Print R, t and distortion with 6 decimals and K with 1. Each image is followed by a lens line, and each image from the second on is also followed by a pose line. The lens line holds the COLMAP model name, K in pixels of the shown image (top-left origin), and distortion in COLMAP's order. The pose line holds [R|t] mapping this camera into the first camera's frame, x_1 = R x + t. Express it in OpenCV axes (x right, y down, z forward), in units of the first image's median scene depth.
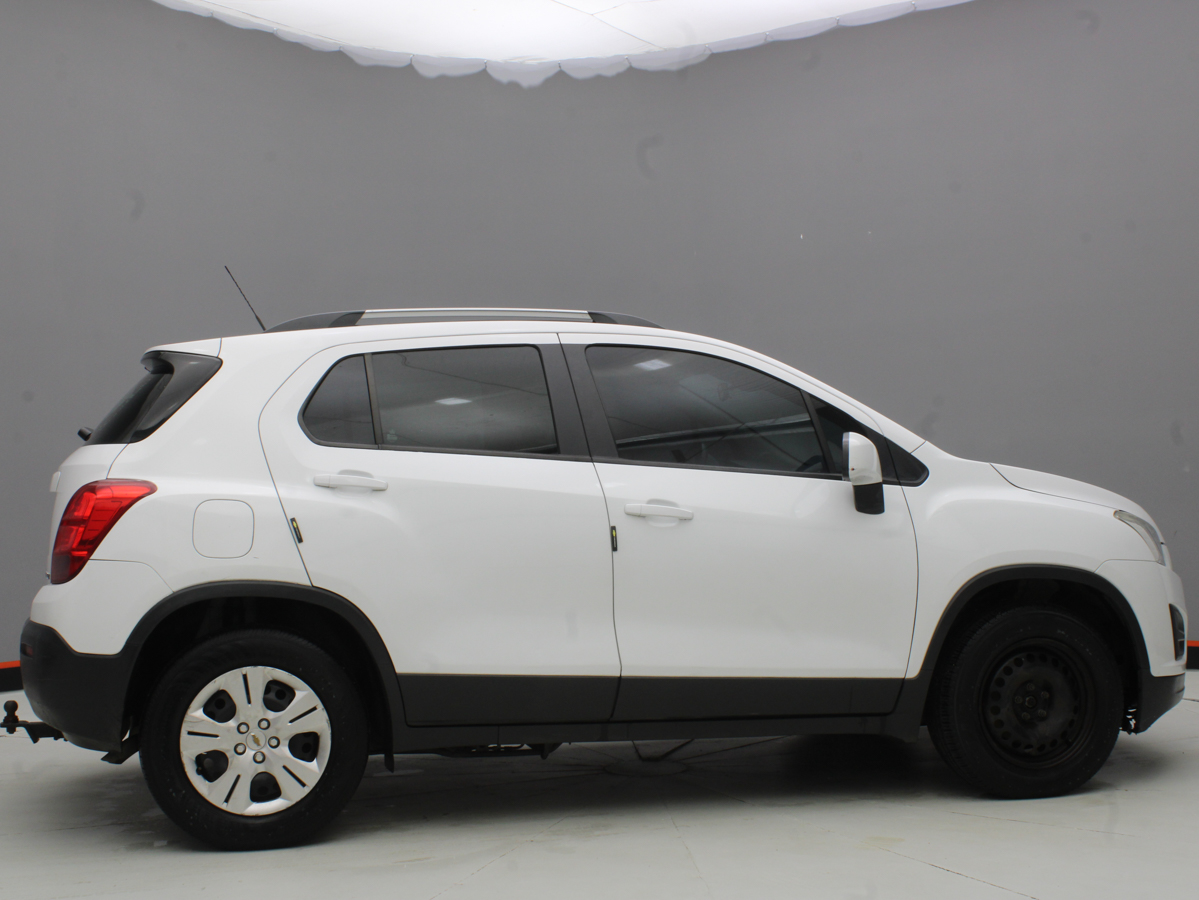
lens RADIAL K [[1542.2, 0, 599.5], [0, 1542.2, 450.0], [0, 0, 1]] dist [-0.103113, 0.055502]
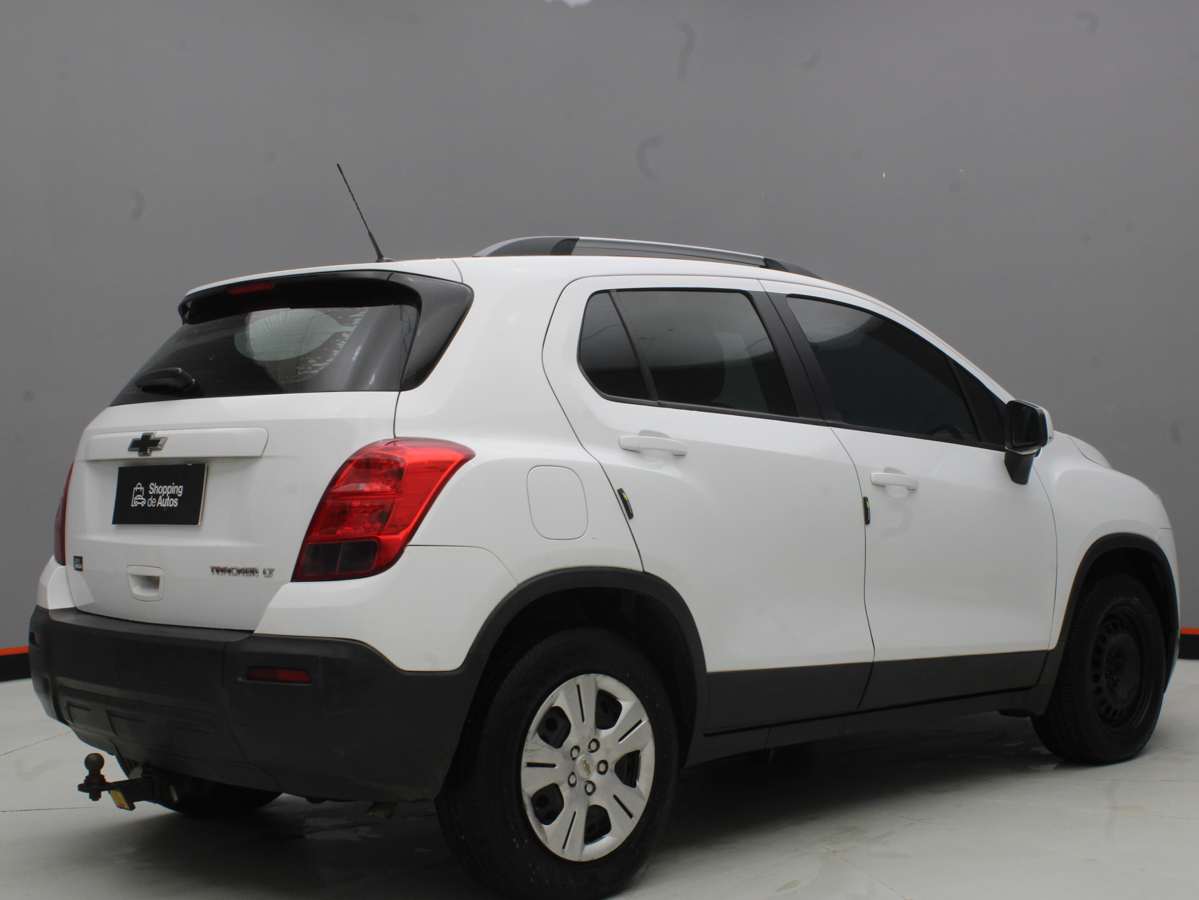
lens RADIAL K [[1760.0, 0, 599.5], [0, 1760.0, 450.0], [0, 0, 1]] dist [-0.082277, 0.039448]
pose [[0.848577, 0.007483, 0.529019, -0.671997], [-0.013947, 0.999869, 0.008228, 0.015646], [-0.528888, -0.014361, 0.848570, 0.208307]]
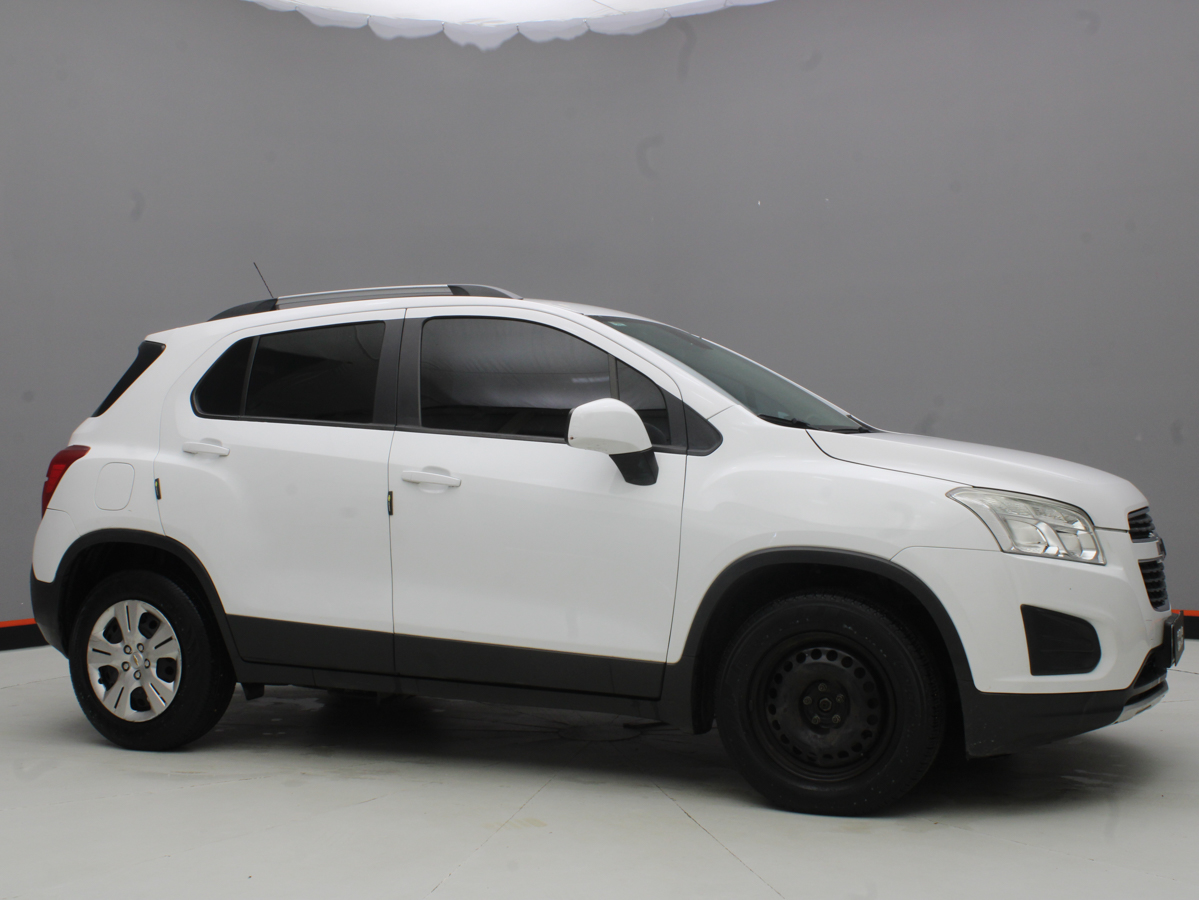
lens RADIAL K [[1542.2, 0, 599.5], [0, 1542.2, 450.0], [0, 0, 1]] dist [-0.103113, 0.055502]
pose [[0.798614, 0.007686, -0.601794, 0.761630], [0.012793, 0.999476, 0.029743, -0.008738], [0.601707, -0.031452, 0.798097, 0.245138]]
